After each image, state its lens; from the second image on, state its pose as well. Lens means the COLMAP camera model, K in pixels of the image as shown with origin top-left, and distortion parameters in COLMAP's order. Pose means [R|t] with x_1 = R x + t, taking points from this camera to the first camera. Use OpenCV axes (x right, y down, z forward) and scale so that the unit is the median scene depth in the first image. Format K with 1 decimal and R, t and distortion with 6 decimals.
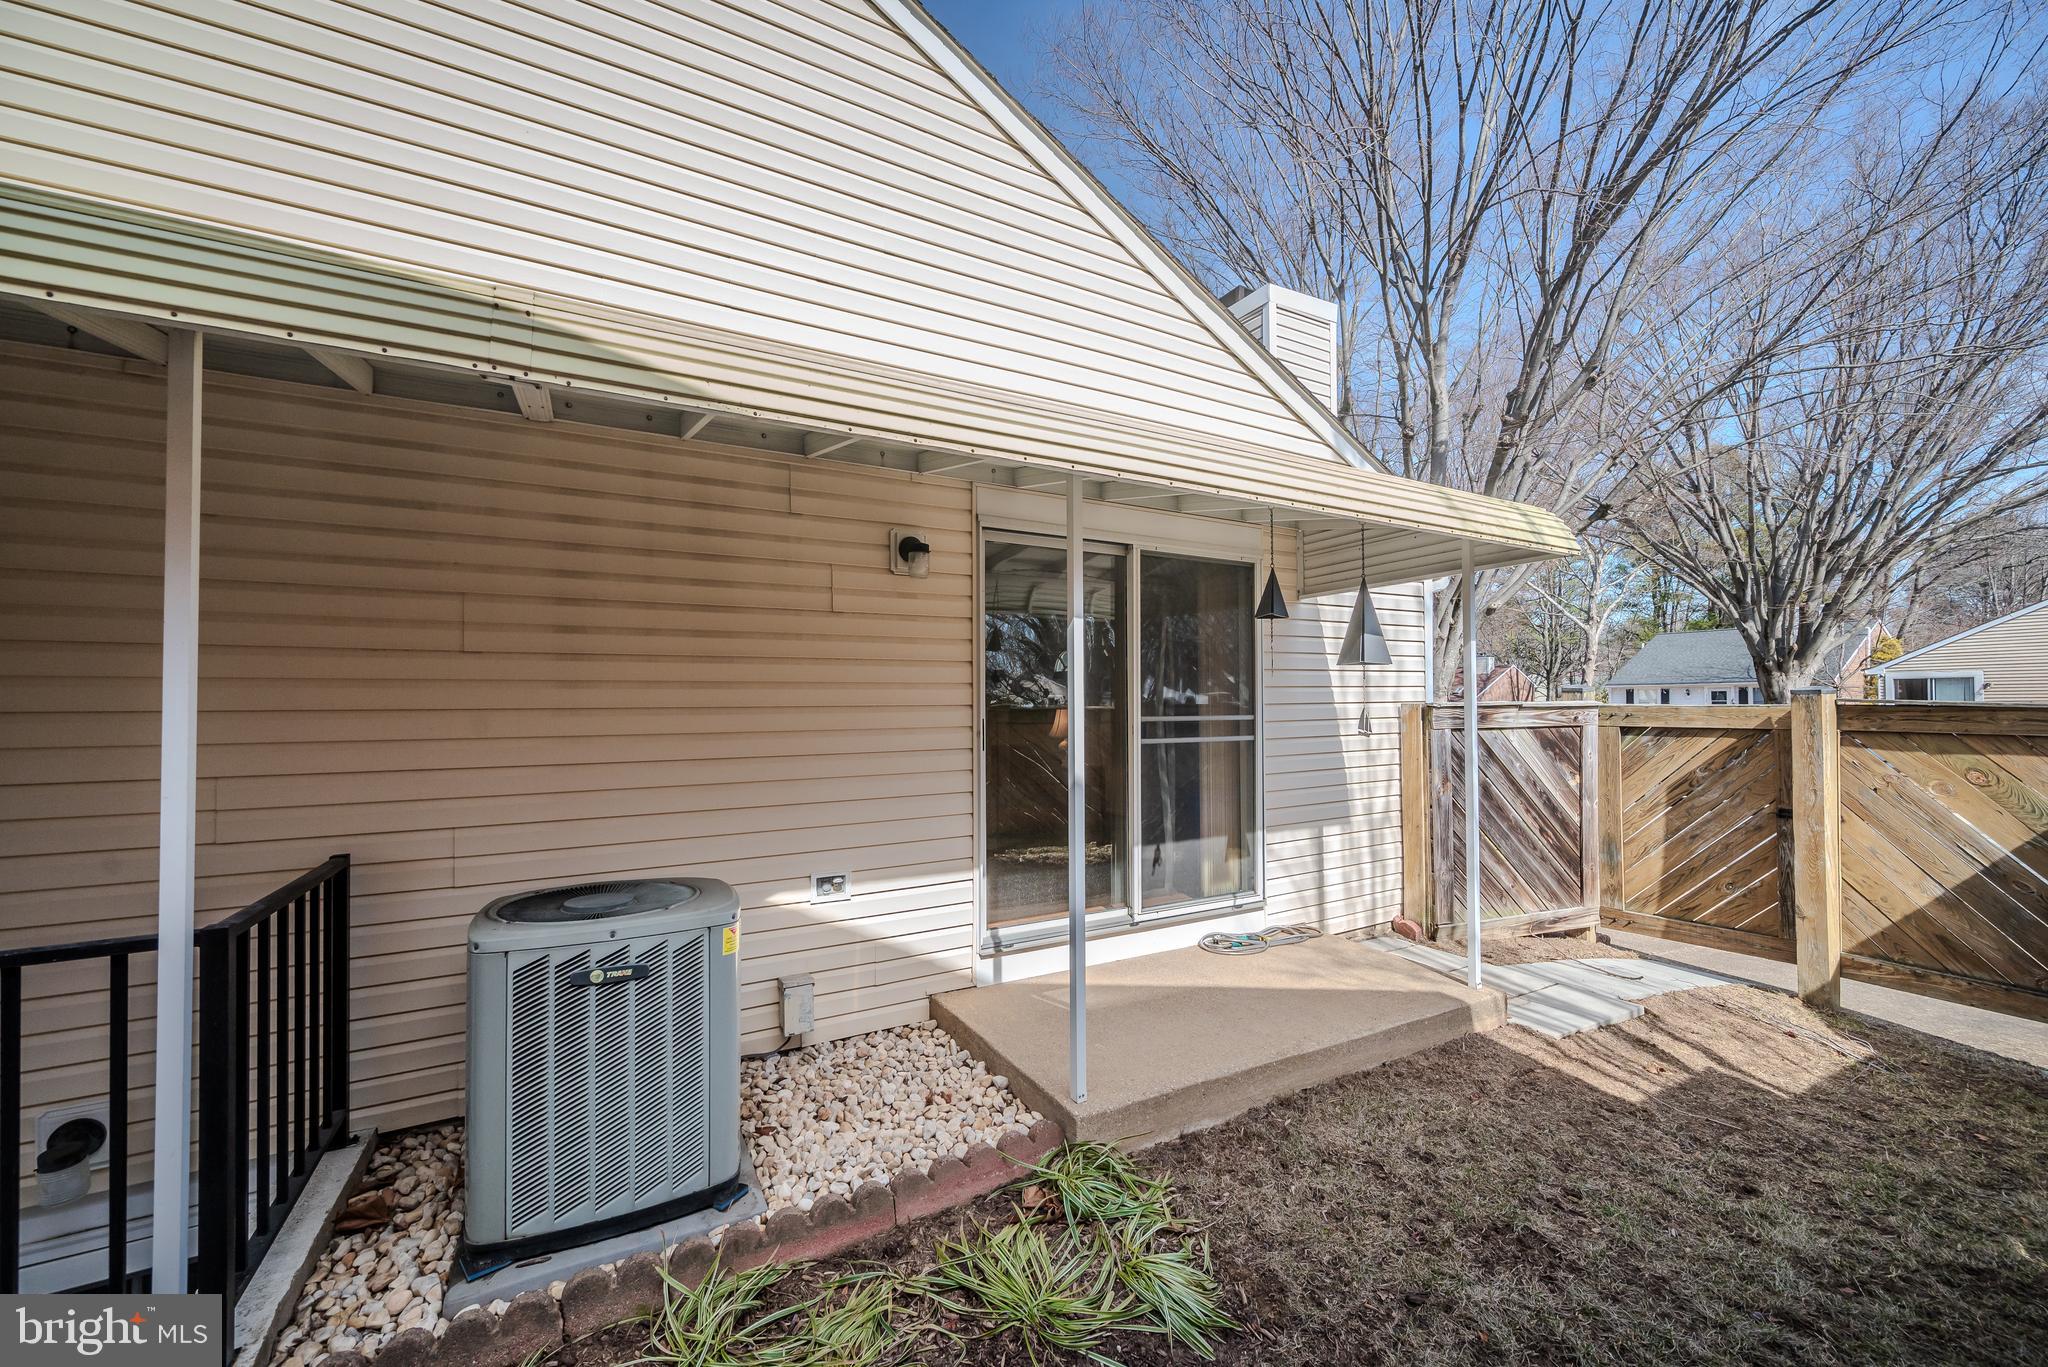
lens RADIAL K [[804.5, 0, 1021.0], [0, 804.5, 692.1], [0, 0, 1]] dist [-0.001220, -0.000152]
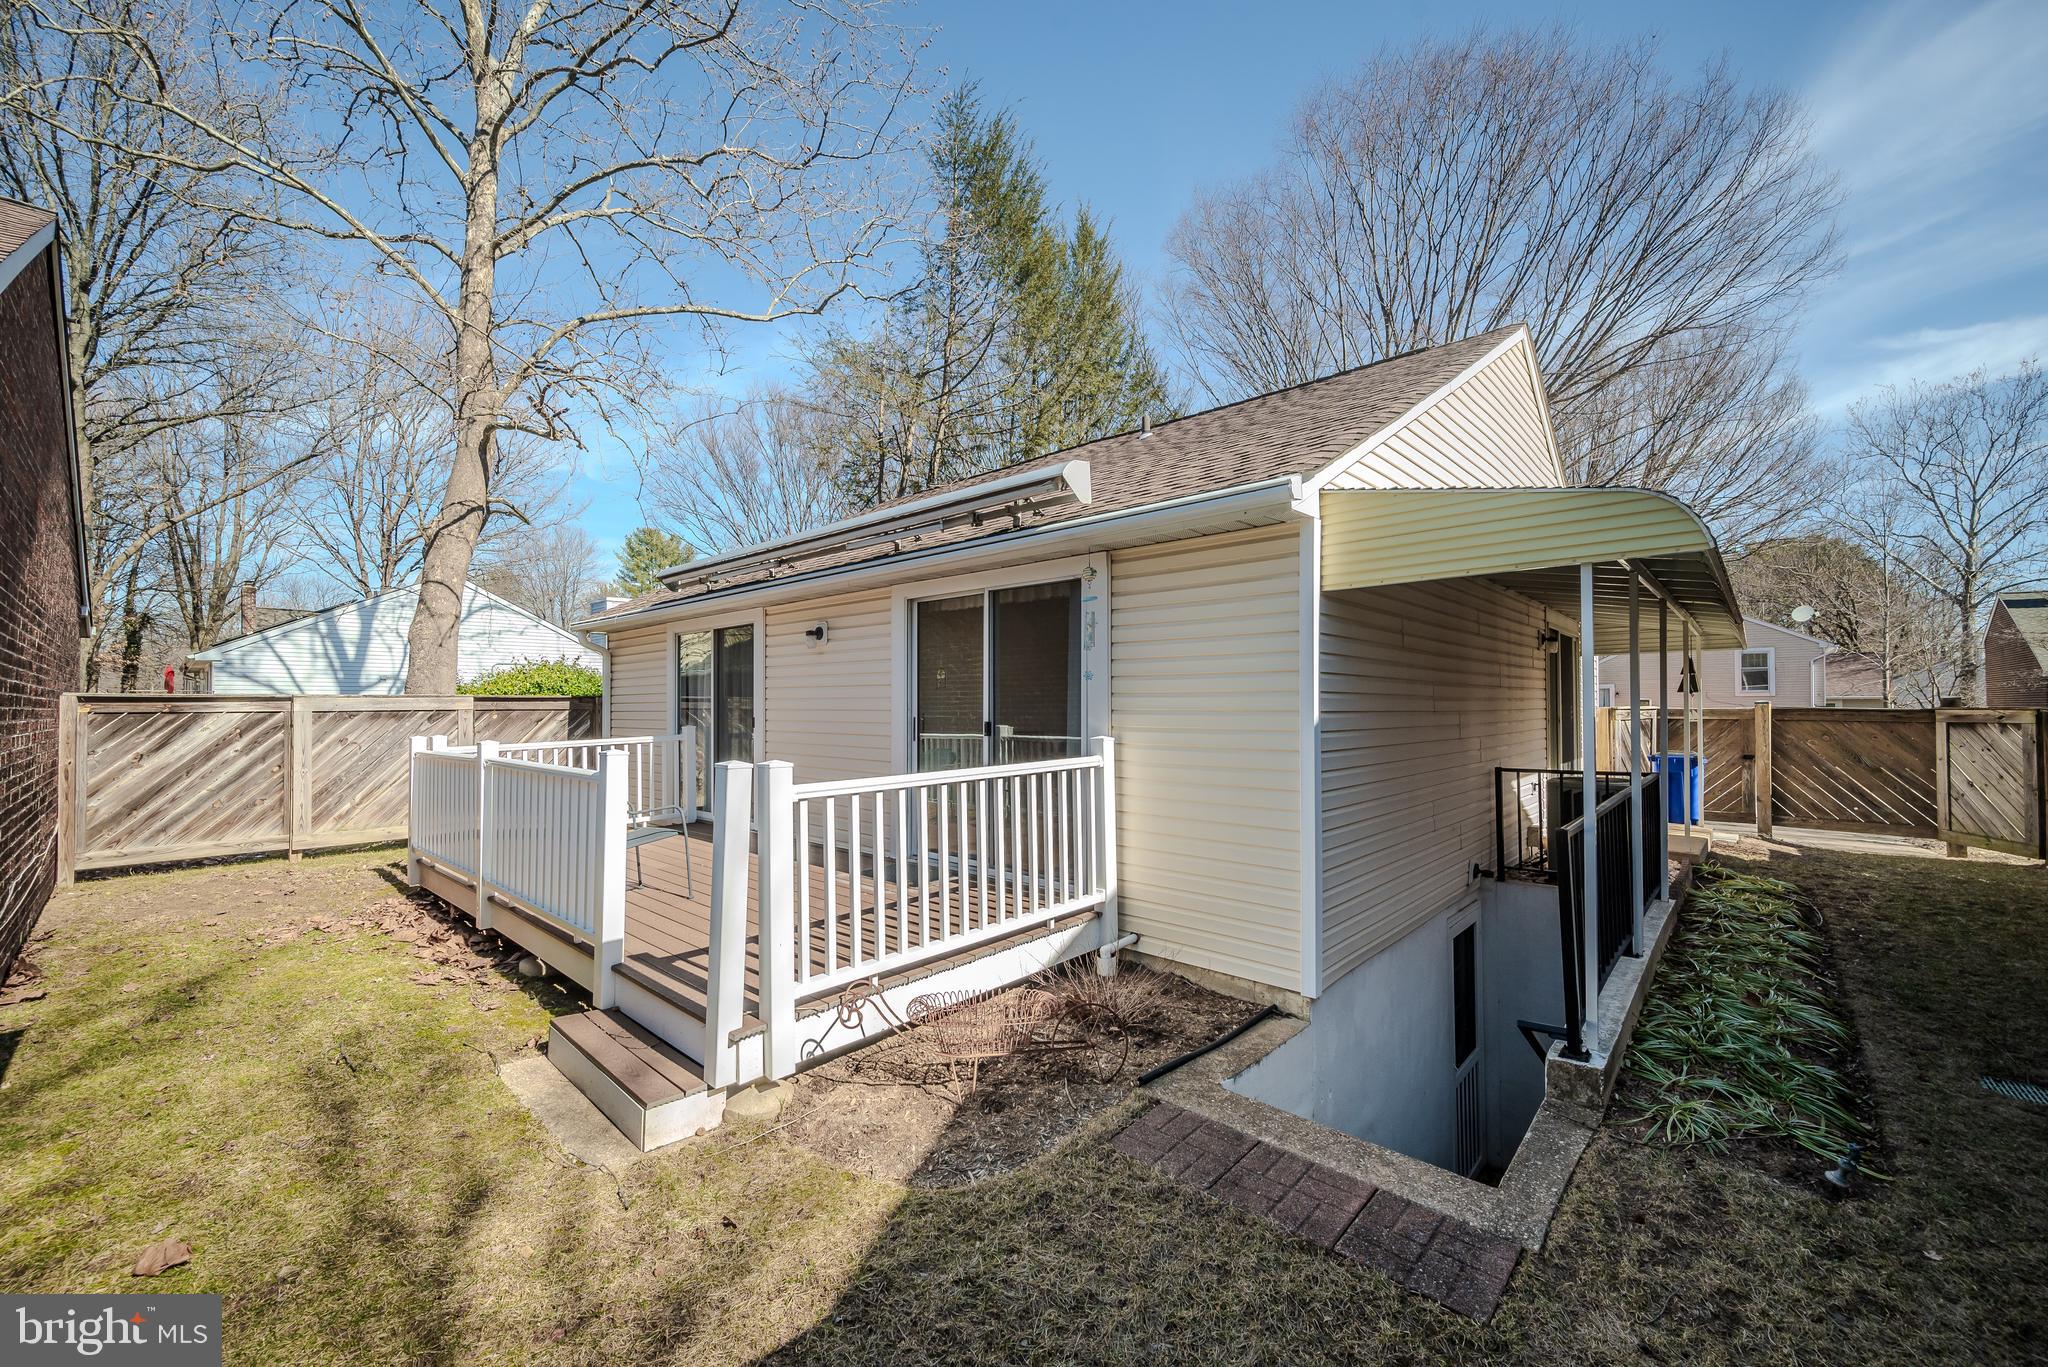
lens RADIAL K [[804.5, 0, 1021.0], [0, 804.5, 692.1], [0, 0, 1]] dist [-0.001220, -0.000152]
pose [[0.949401, 0.004968, 0.314027, -1.534041], [-0.006945, 0.999962, 0.005176, -0.023727], [-0.313990, -0.007095, 0.949400, -0.439854]]
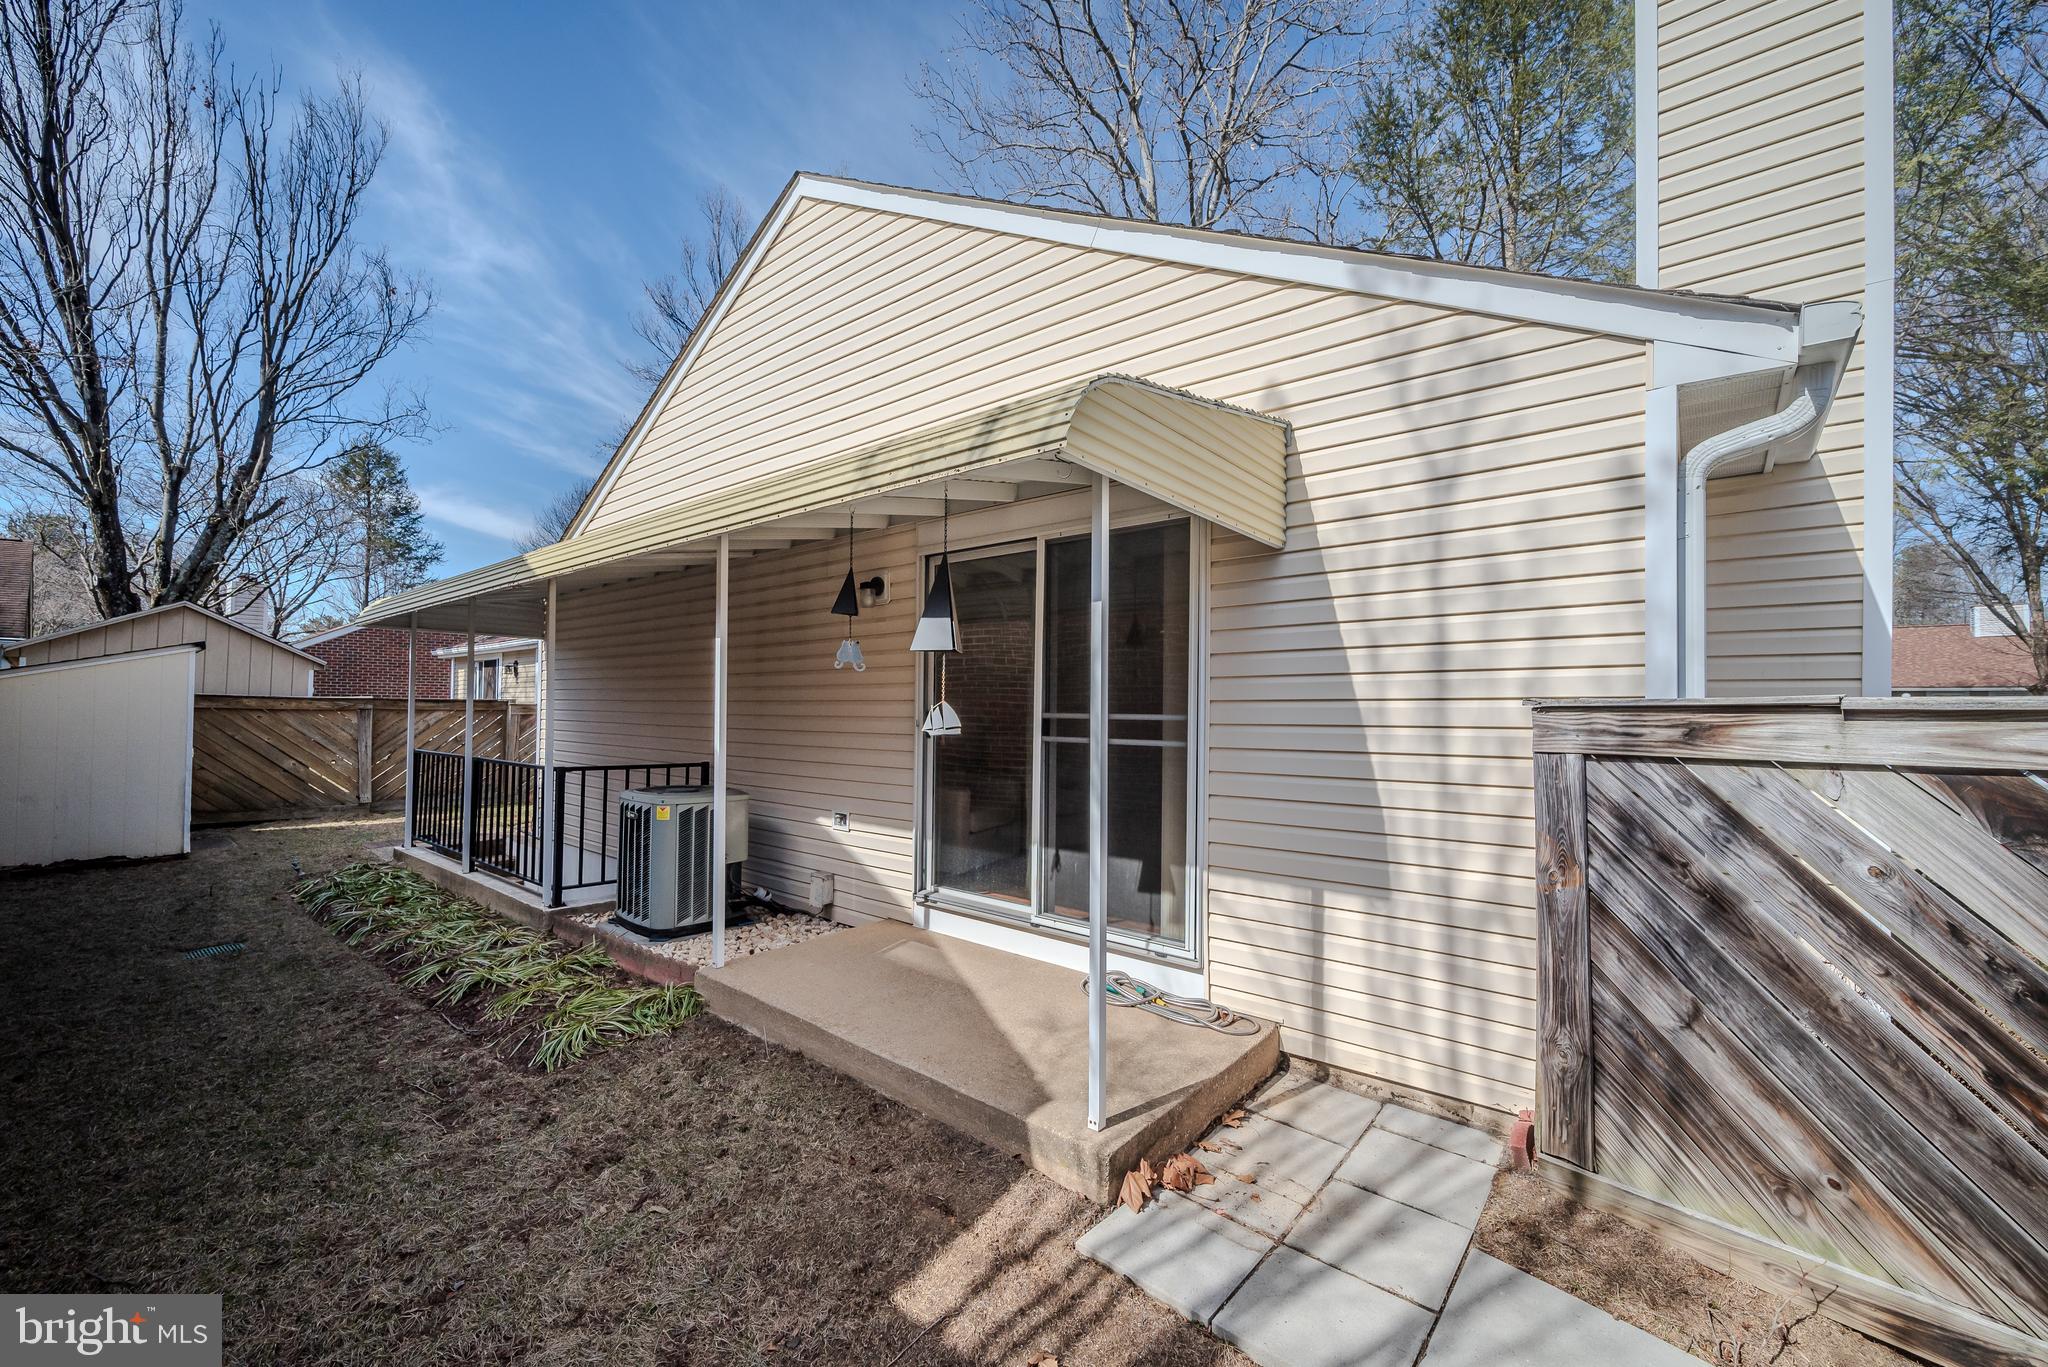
lens RADIAL K [[804.5, 0, 1021.0], [0, 804.5, 692.1], [0, 0, 1]] dist [-0.001220, -0.000152]
pose [[0.349597, -0.011114, -0.936834, 0.958271], [0.004021, 0.999938, -0.010362, 0.014463], [0.936892, -0.000144, 0.349620, 0.585365]]
